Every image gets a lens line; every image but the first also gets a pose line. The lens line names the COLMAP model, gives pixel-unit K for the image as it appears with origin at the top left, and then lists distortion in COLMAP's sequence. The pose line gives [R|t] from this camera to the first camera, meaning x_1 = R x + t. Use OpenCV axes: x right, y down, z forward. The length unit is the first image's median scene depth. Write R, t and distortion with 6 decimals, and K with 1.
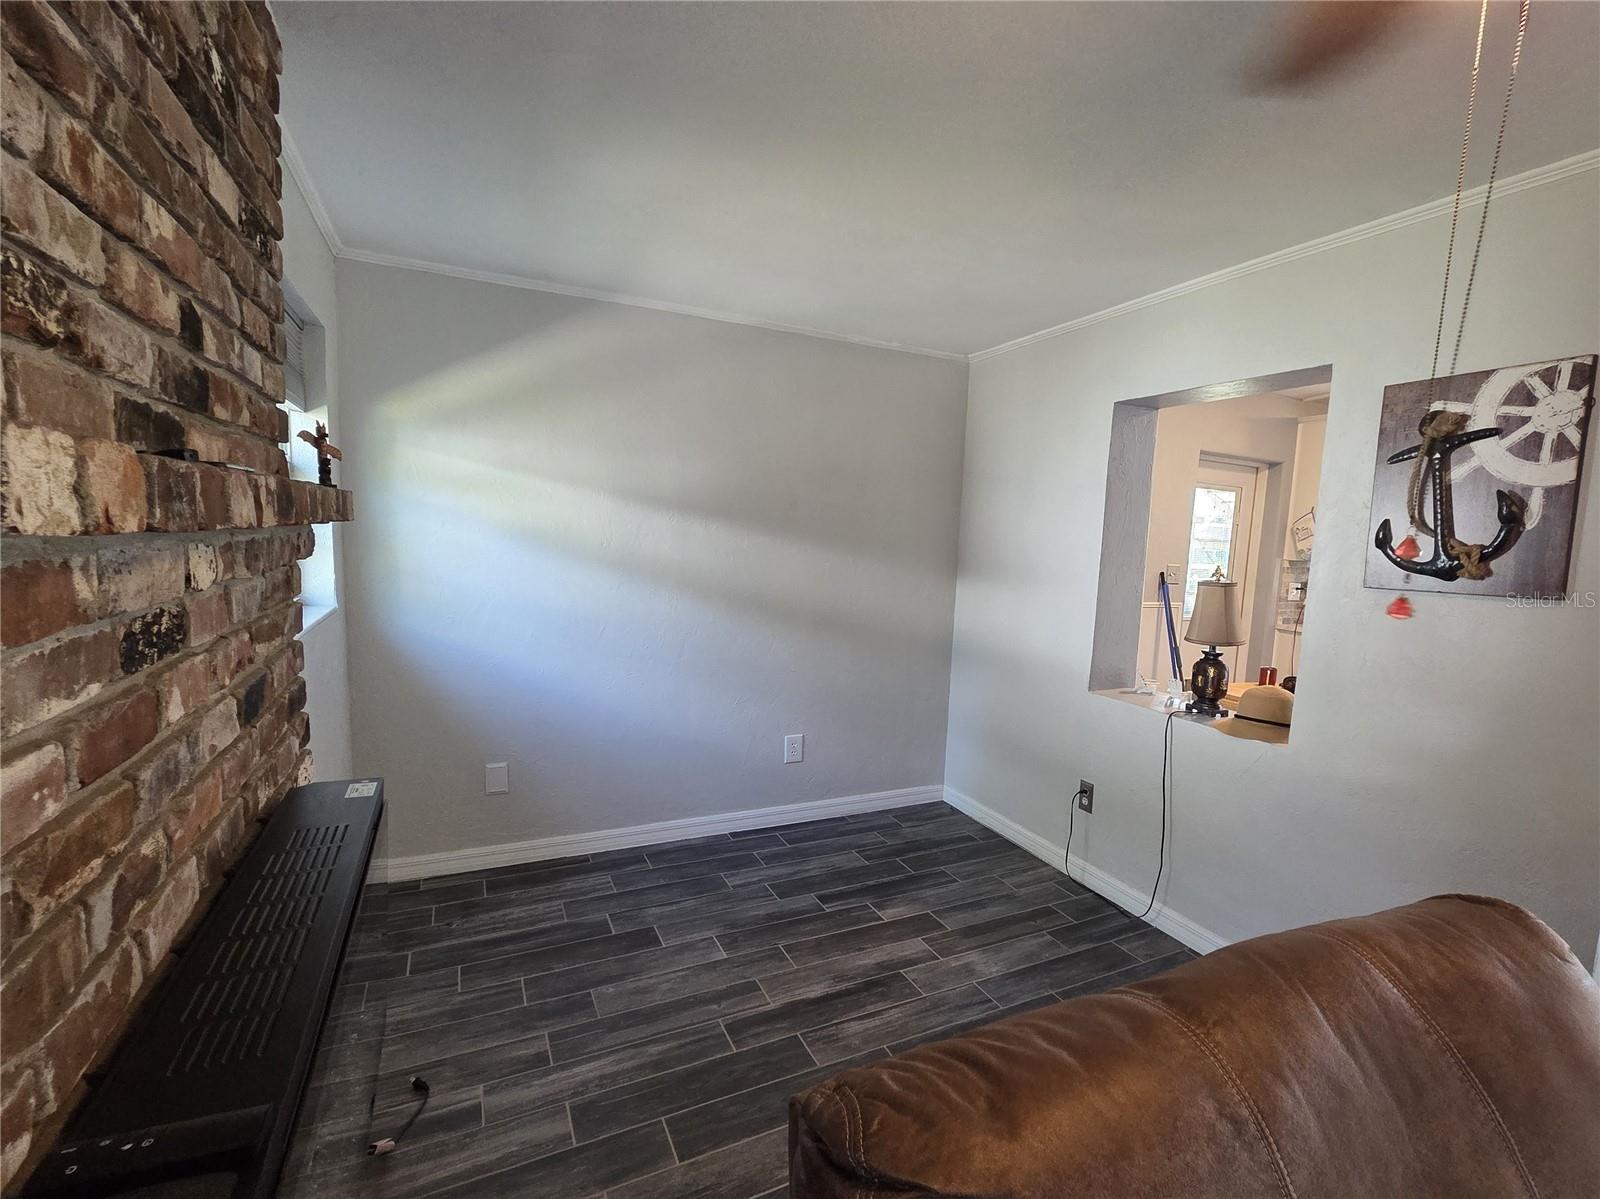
lens RADIAL K [[782.6, 0, 871.9], [0, 782.6, 625.8], [0, 0, 1]] dist [-0.002351, 0.000042]
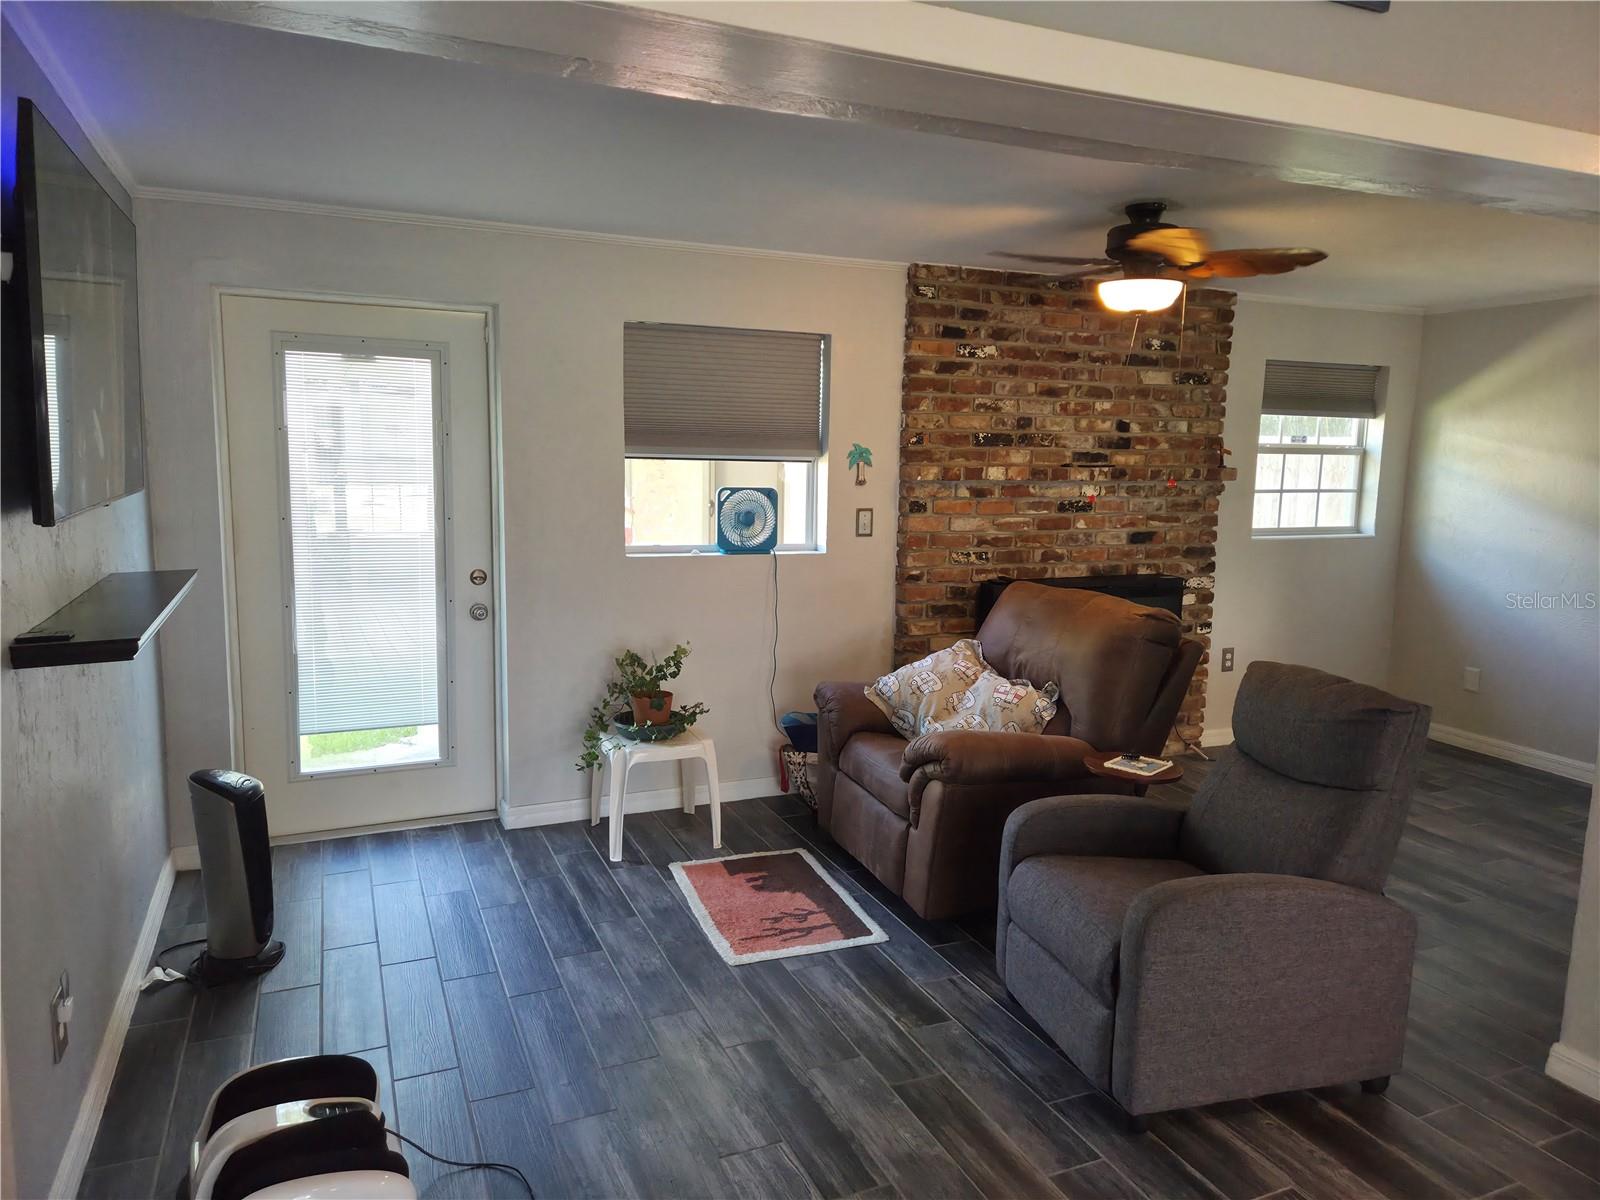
lens RADIAL K [[1064.8, 0, 798.9], [0, 1064.8, 591.6], [0, 0, 1]] dist [0.049855, -0.037937]
pose [[-0.098758, 0.088109, -0.991203, 1.417772], [-0.137711, 0.985278, 0.101303, 0.023858], [0.985537, 0.146504, -0.085171, 0.029461]]
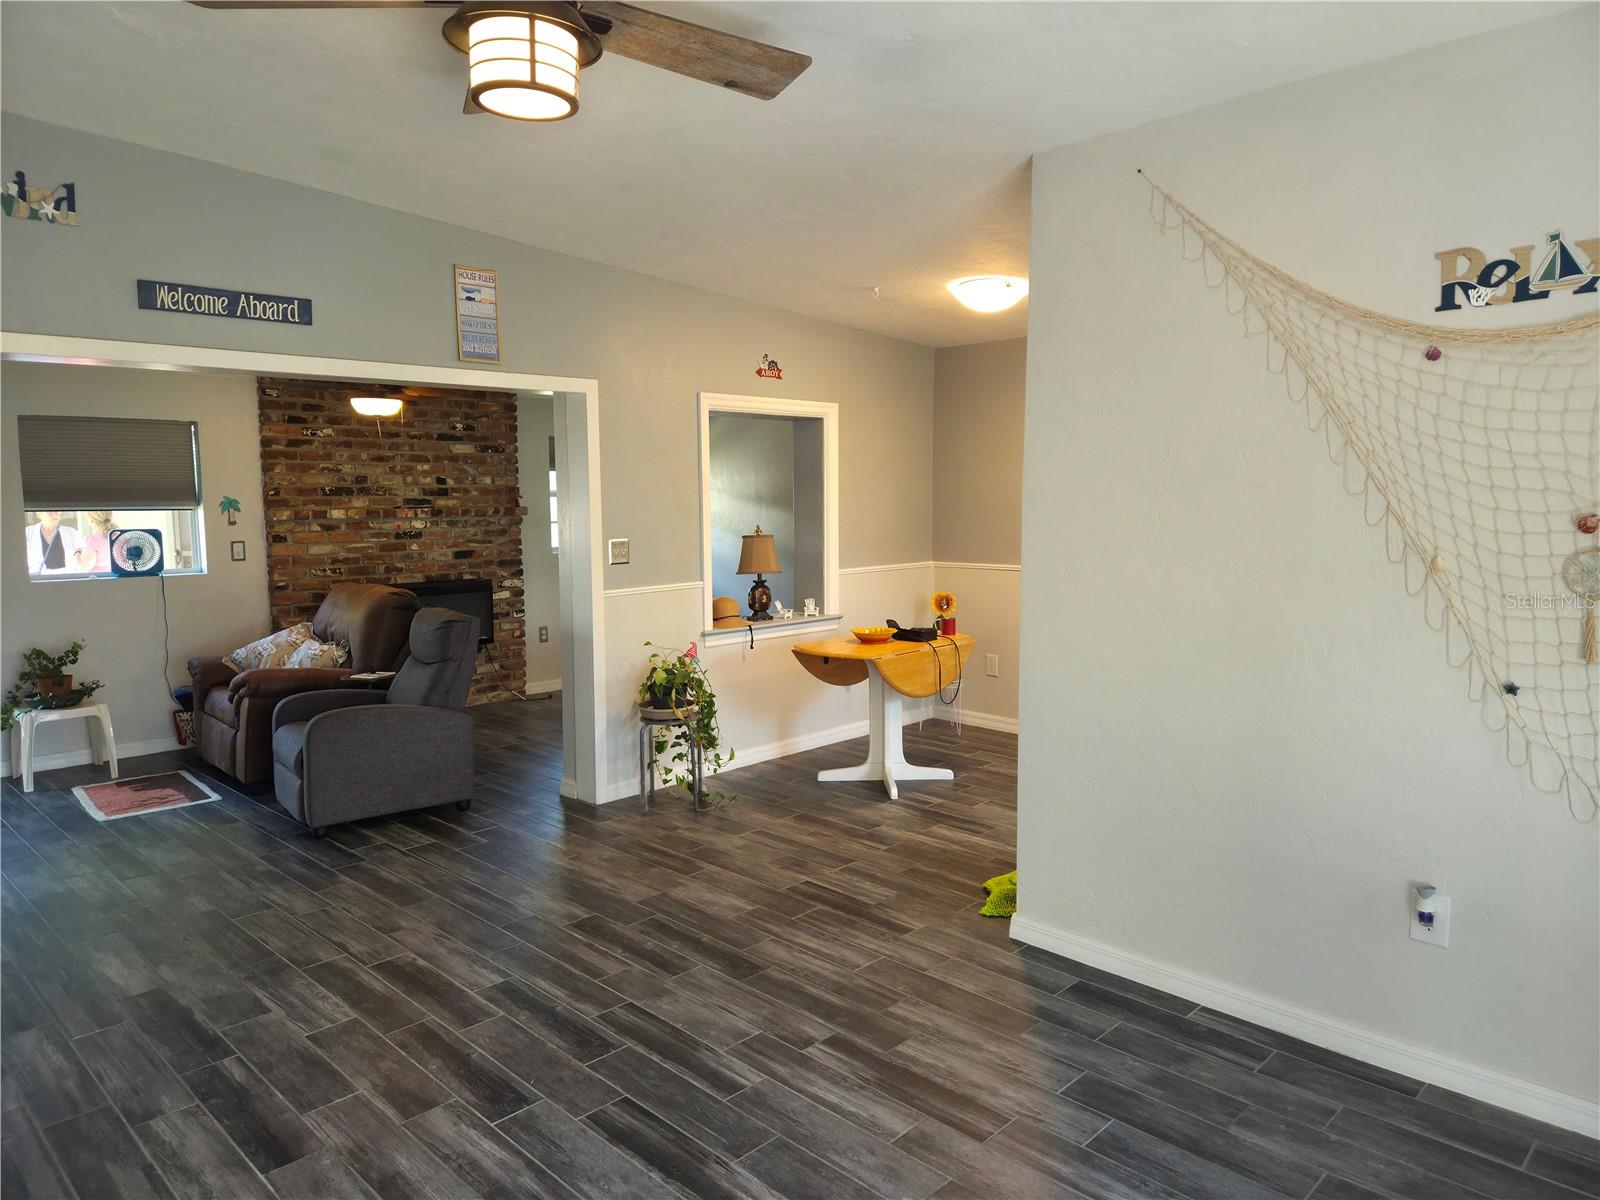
lens RADIAL K [[1064.8, 0, 813.4], [0, 1064.8, 596.4], [0, 0, 1]] dist [0.049855, -0.037937]
pose [[0.290080, 0.044115, -0.955985, 2.327683], [-0.089339, 0.995823, 0.018844, 0.013683], [0.952823, 0.079940, 0.292809, 0.457149]]
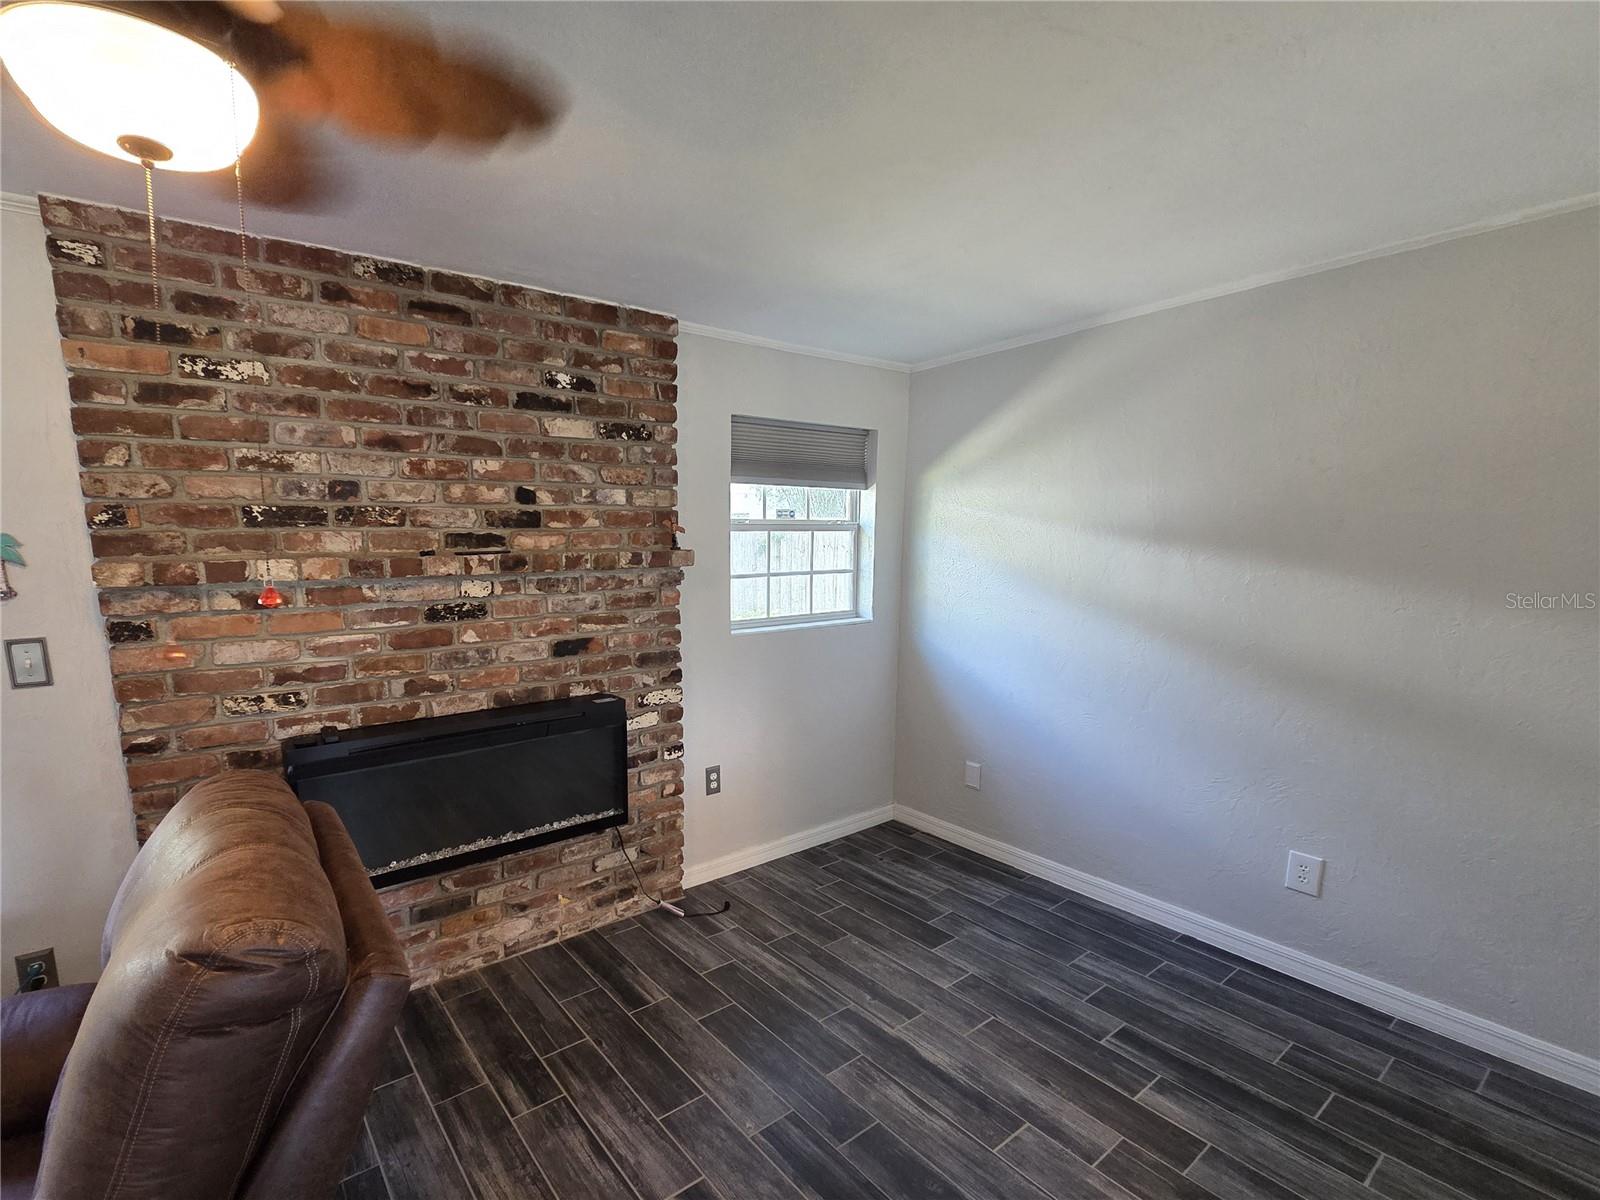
lens RADIAL K [[735.6, 0, 707.6], [0, 735.6, 663.9], [0, 0, 1]] dist [0.000213, 0.000990]
pose [[0.113623, 0.124428, -0.985702, 0.561383], [-0.102511, 0.988300, 0.112939, -0.057419], [0.988221, 0.088213, 0.125049, 0.453758]]
